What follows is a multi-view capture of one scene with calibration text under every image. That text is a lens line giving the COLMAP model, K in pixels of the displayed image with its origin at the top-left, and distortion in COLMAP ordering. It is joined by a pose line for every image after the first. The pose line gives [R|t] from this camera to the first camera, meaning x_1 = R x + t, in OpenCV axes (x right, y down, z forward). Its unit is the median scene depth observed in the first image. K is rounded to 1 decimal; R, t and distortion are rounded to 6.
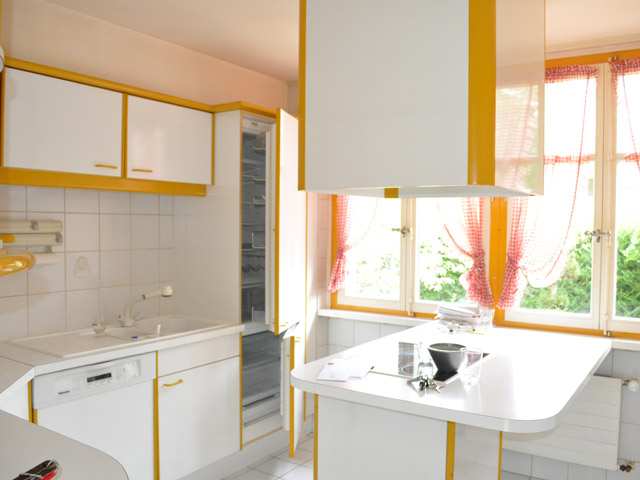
lens RADIAL K [[630.4, 0, 320.4], [0, 630.4, 233.6], [0, 0, 1]] dist [-0.076571, 0.013688]
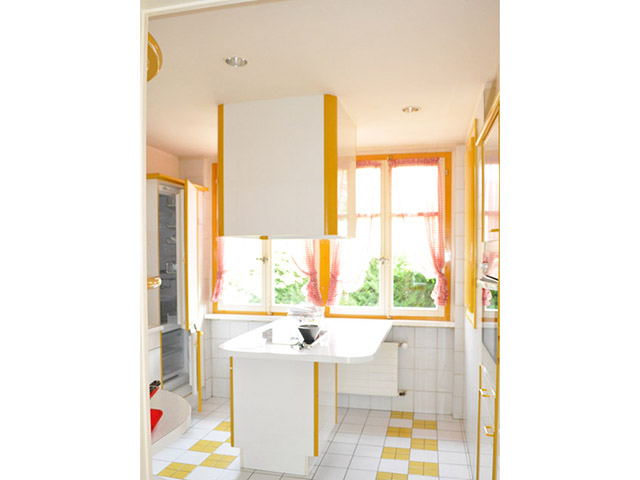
lens RADIAL K [[630.4, 0, 320.4], [0, 630.4, 233.6], [0, 0, 1]] dist [-0.076571, 0.013688]
pose [[0.929663, -0.002344, 0.368404, -0.326706], [0.017091, 0.999178, -0.036771, -0.009320], [-0.368015, 0.040481, 0.928938, -0.513133]]
